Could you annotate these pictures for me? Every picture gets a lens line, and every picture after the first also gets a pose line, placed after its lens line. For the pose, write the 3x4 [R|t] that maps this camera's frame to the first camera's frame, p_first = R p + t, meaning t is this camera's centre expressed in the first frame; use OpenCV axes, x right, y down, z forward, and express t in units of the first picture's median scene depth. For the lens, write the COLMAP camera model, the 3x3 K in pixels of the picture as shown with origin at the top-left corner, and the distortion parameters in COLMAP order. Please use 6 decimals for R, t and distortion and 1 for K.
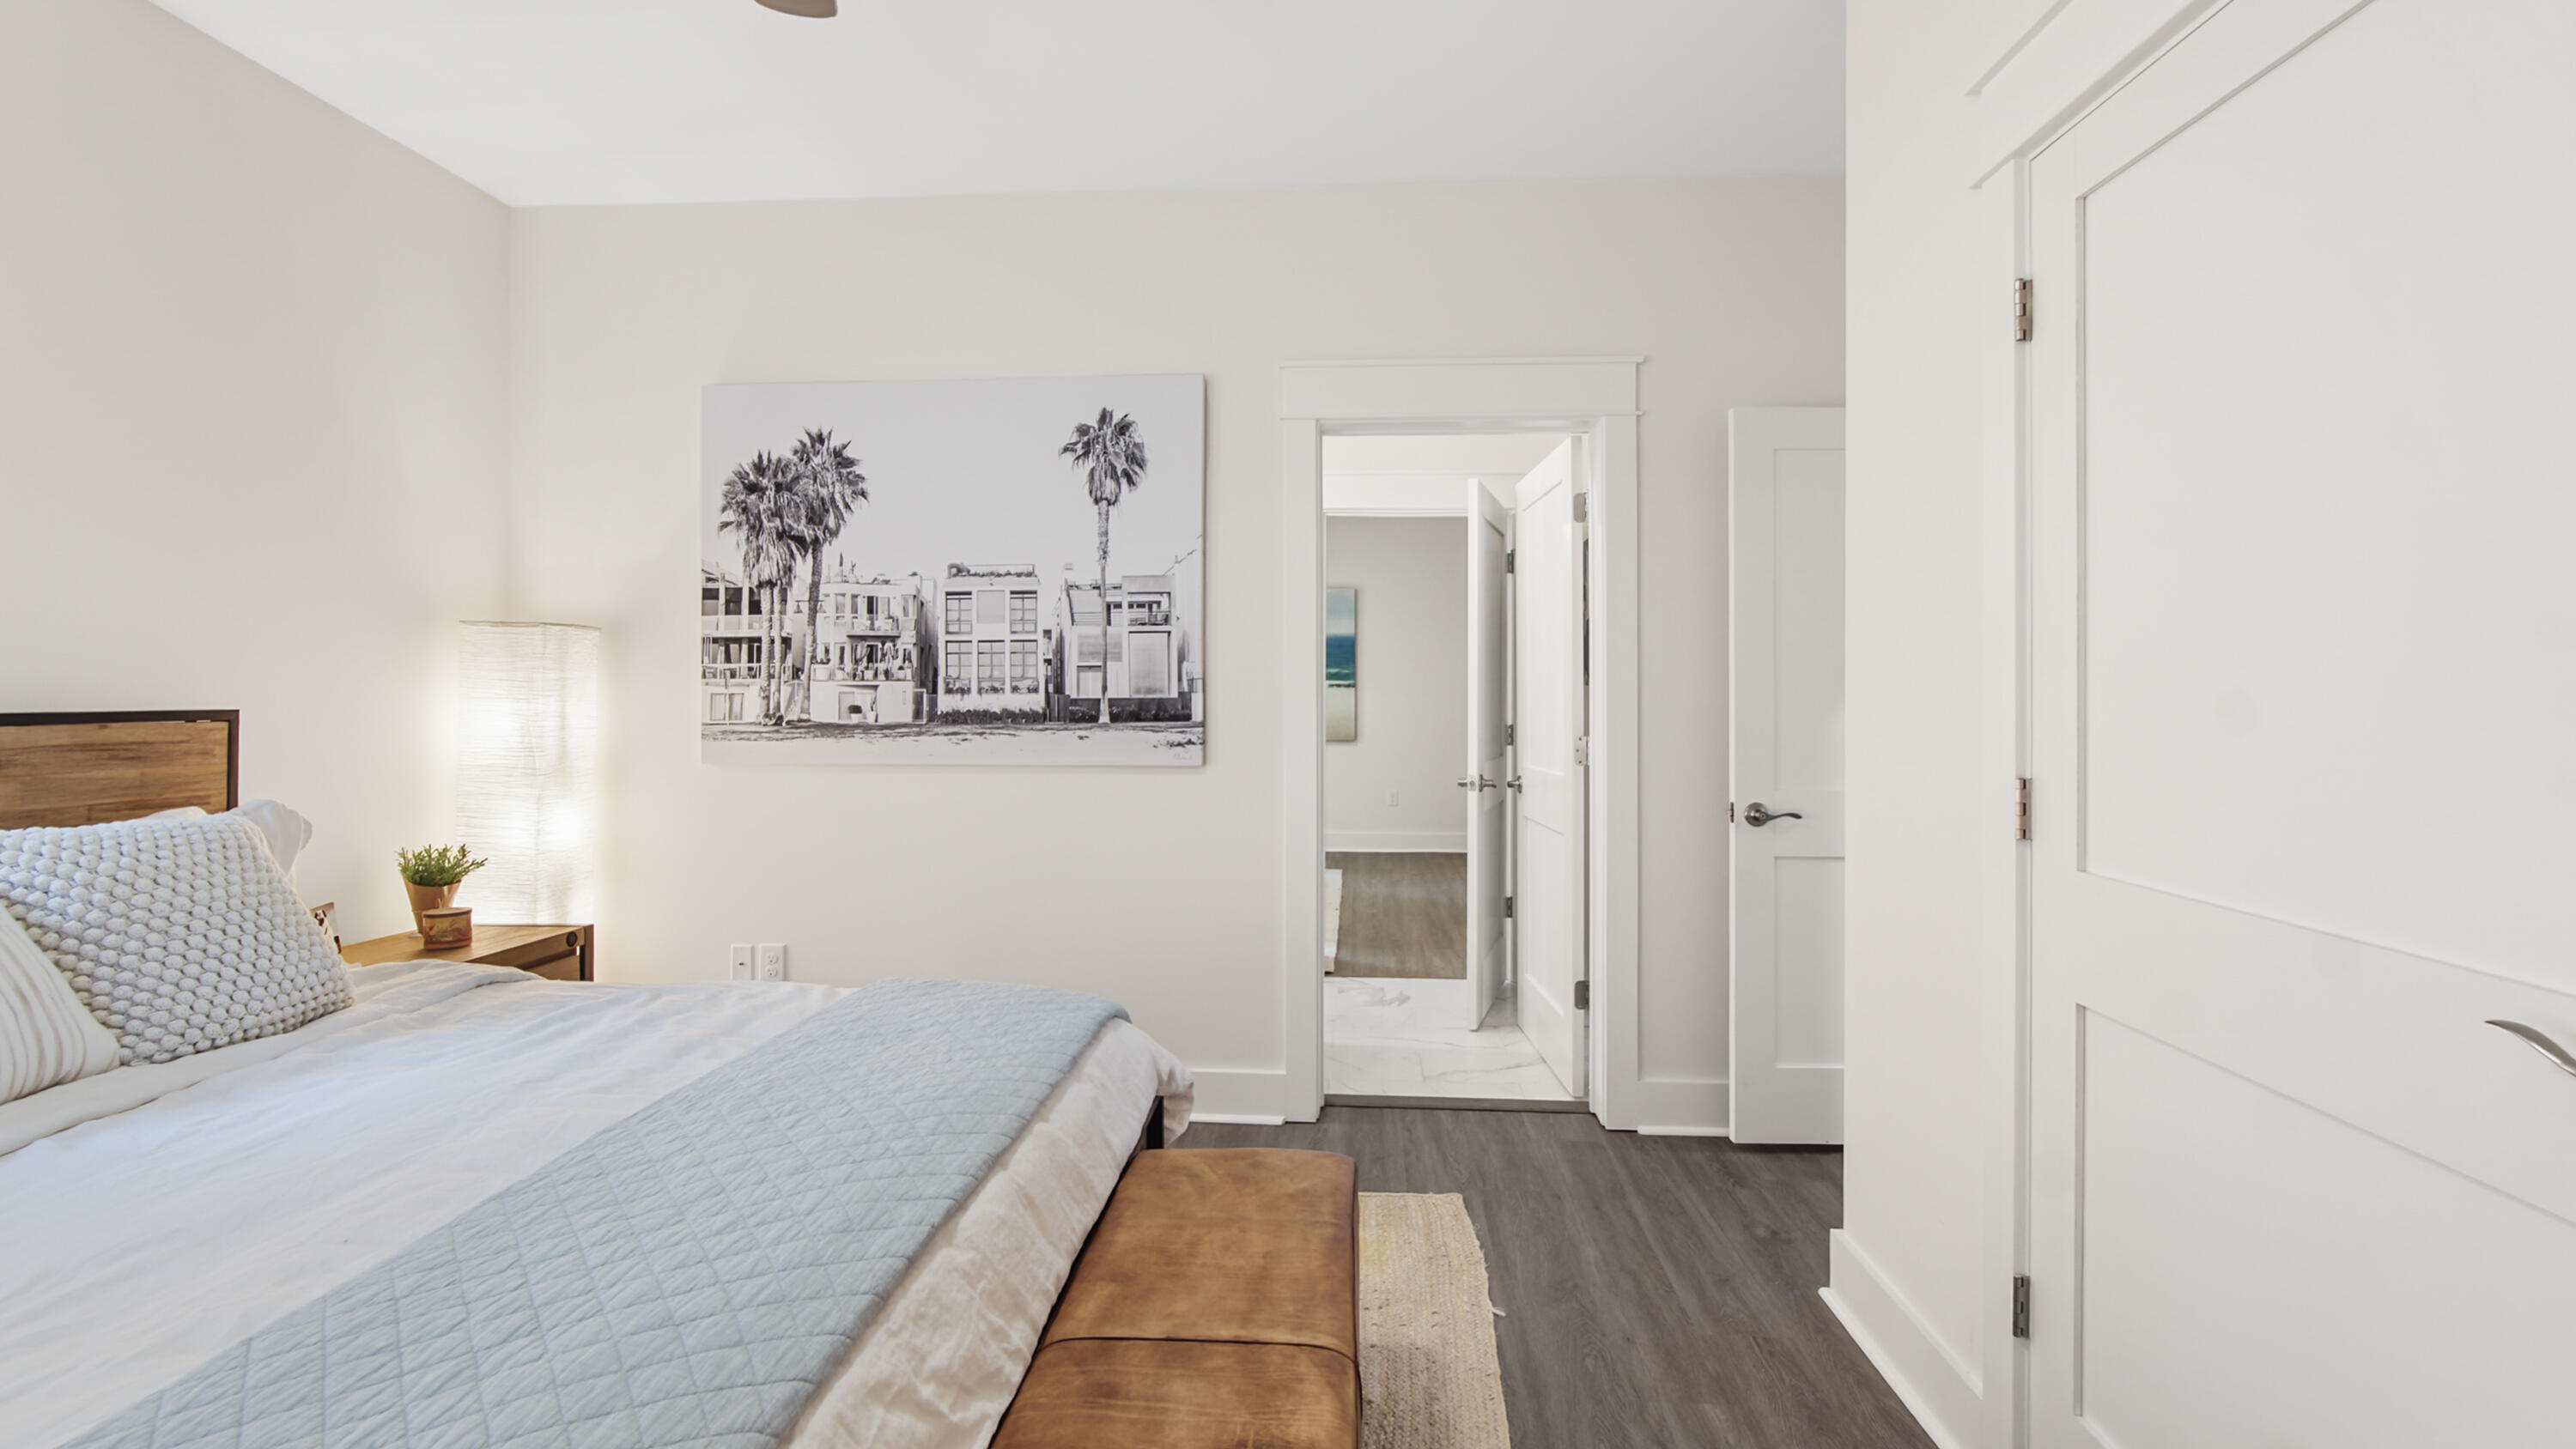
lens RADIAL K [[1190.7, 0, 1290.3], [0, 1190.7, 710.8], [0, 0, 1]] dist [0.000513, -0.000127]
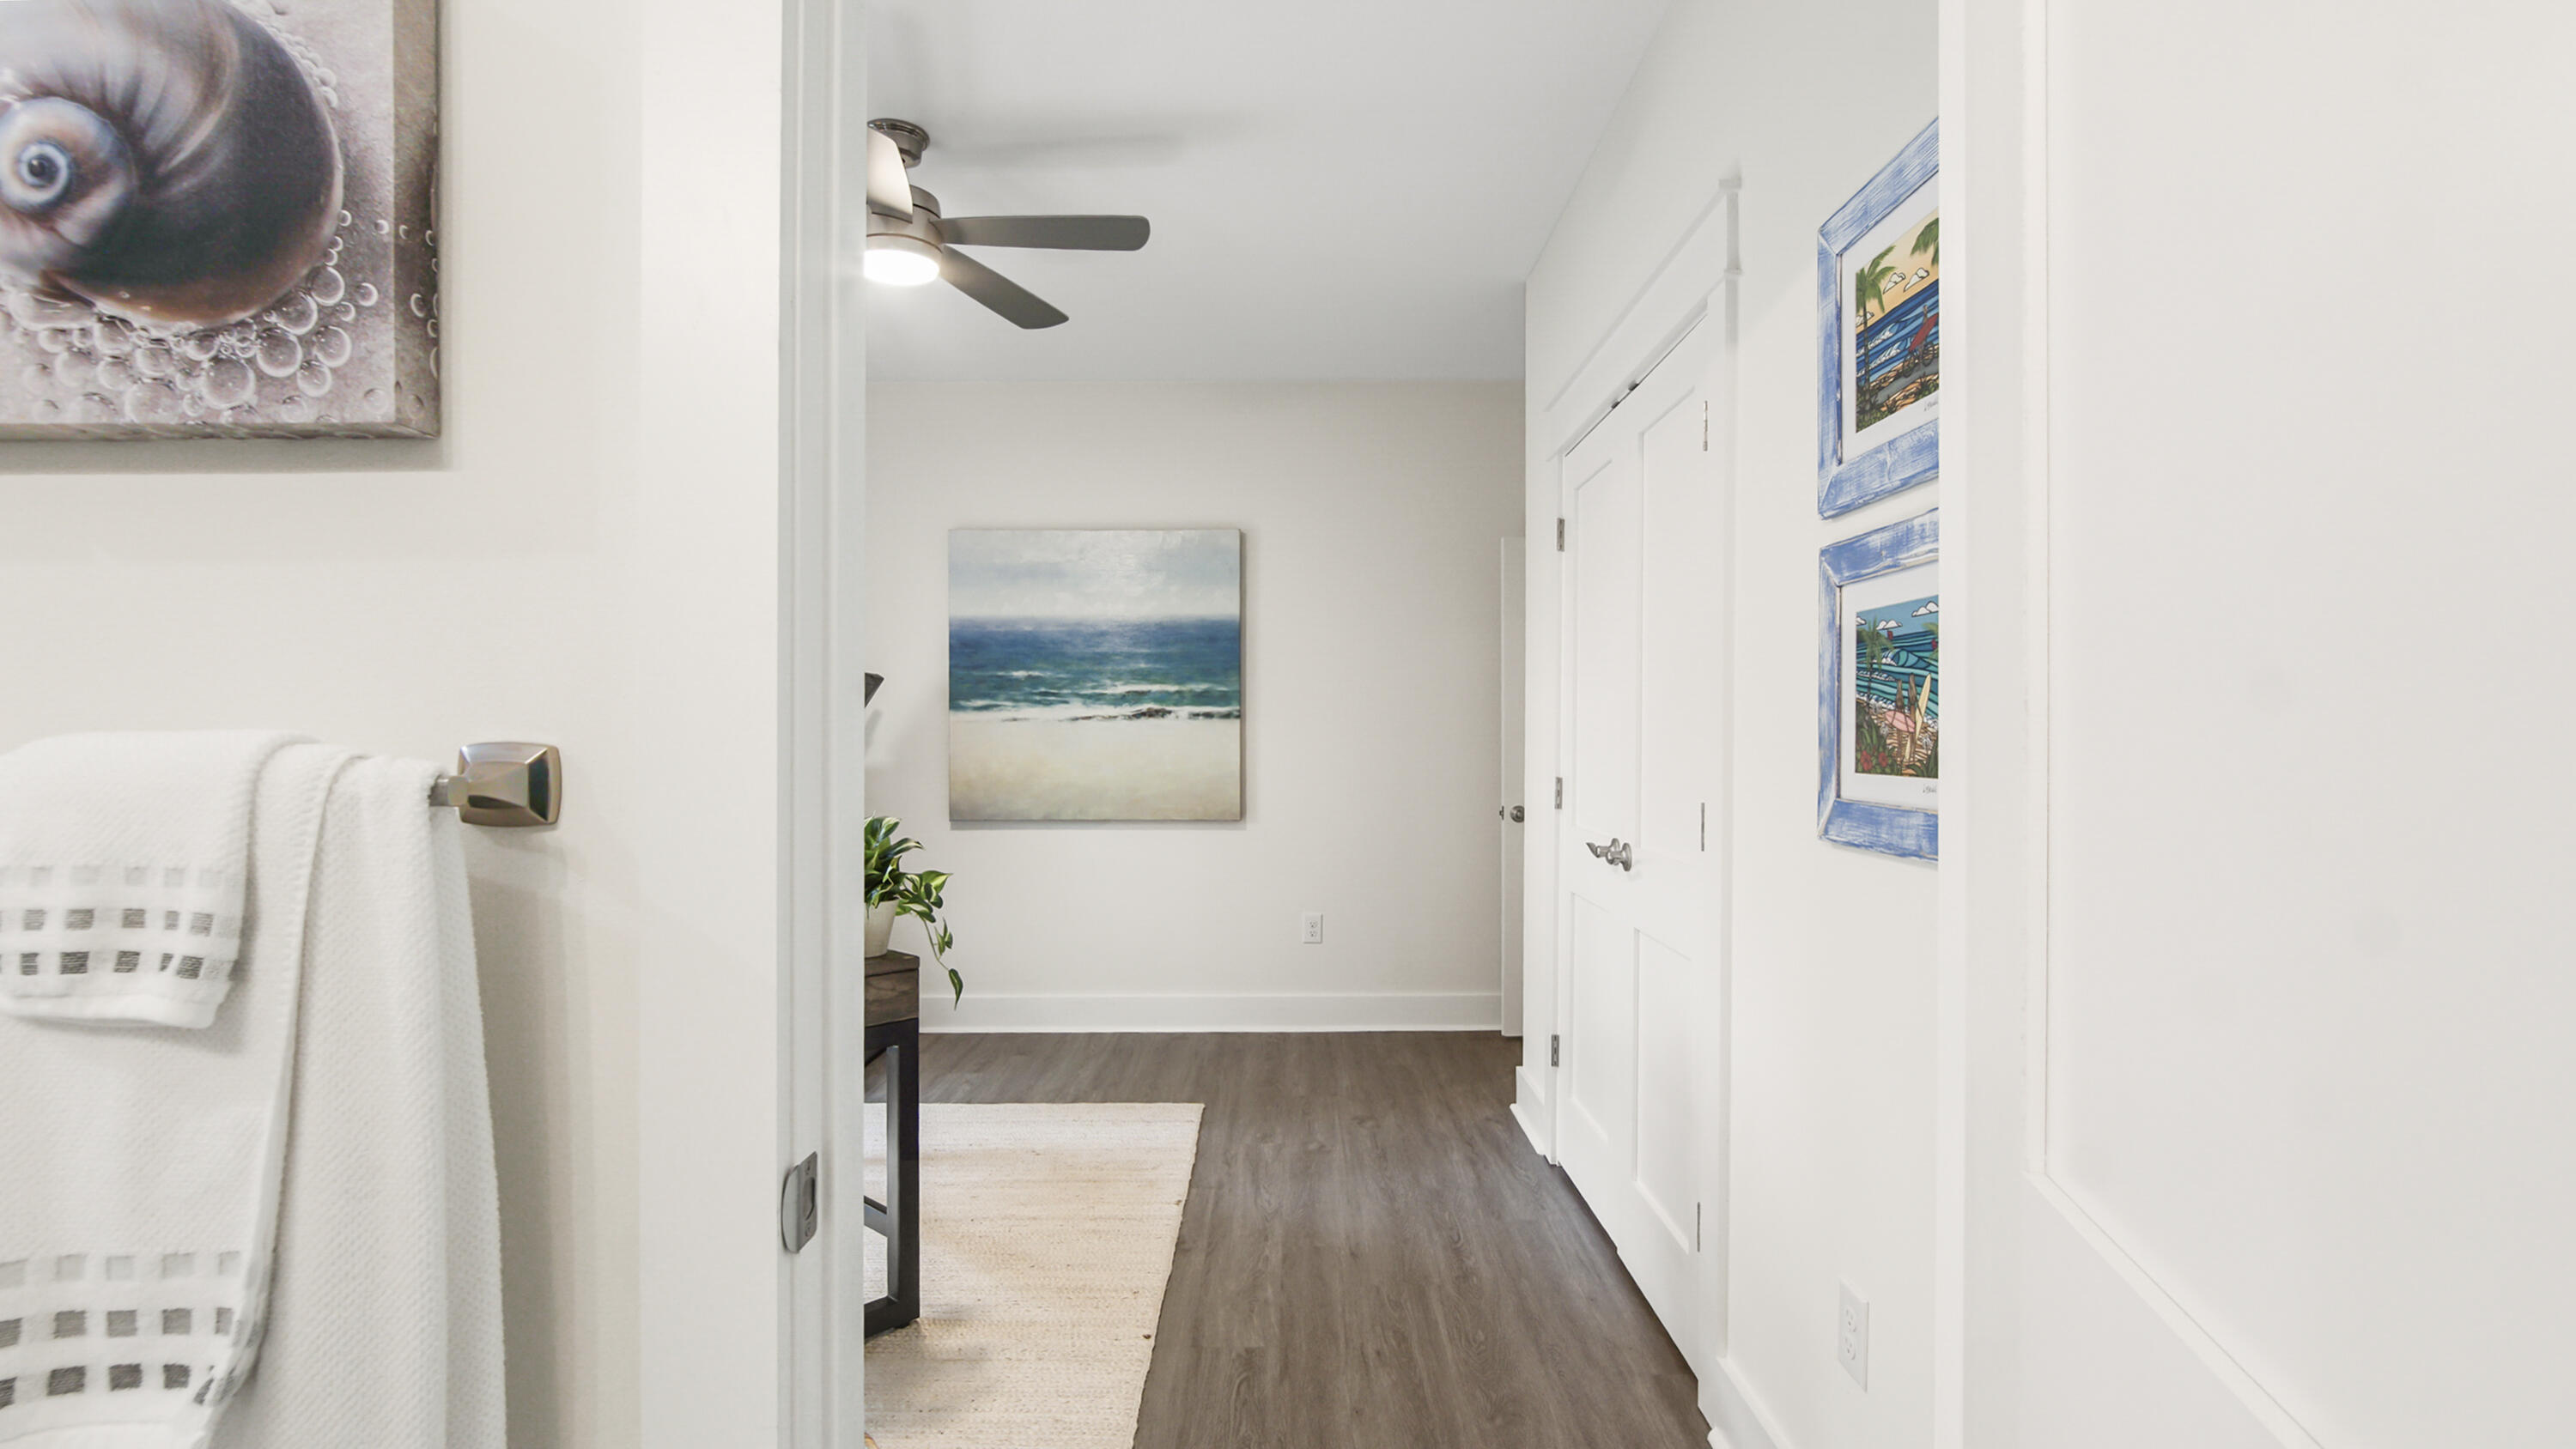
lens RADIAL K [[1190.7, 0, 1286.8], [0, 1190.7, 731.3], [0, 0, 1]] dist [0.000513, -0.000127]
pose [[0.998509, -0.002093, 0.054541, 0.046269], [0.002554, 0.999962, -0.008378, -0.009821], [-0.054522, 0.008505, 0.998476, 0.480823]]
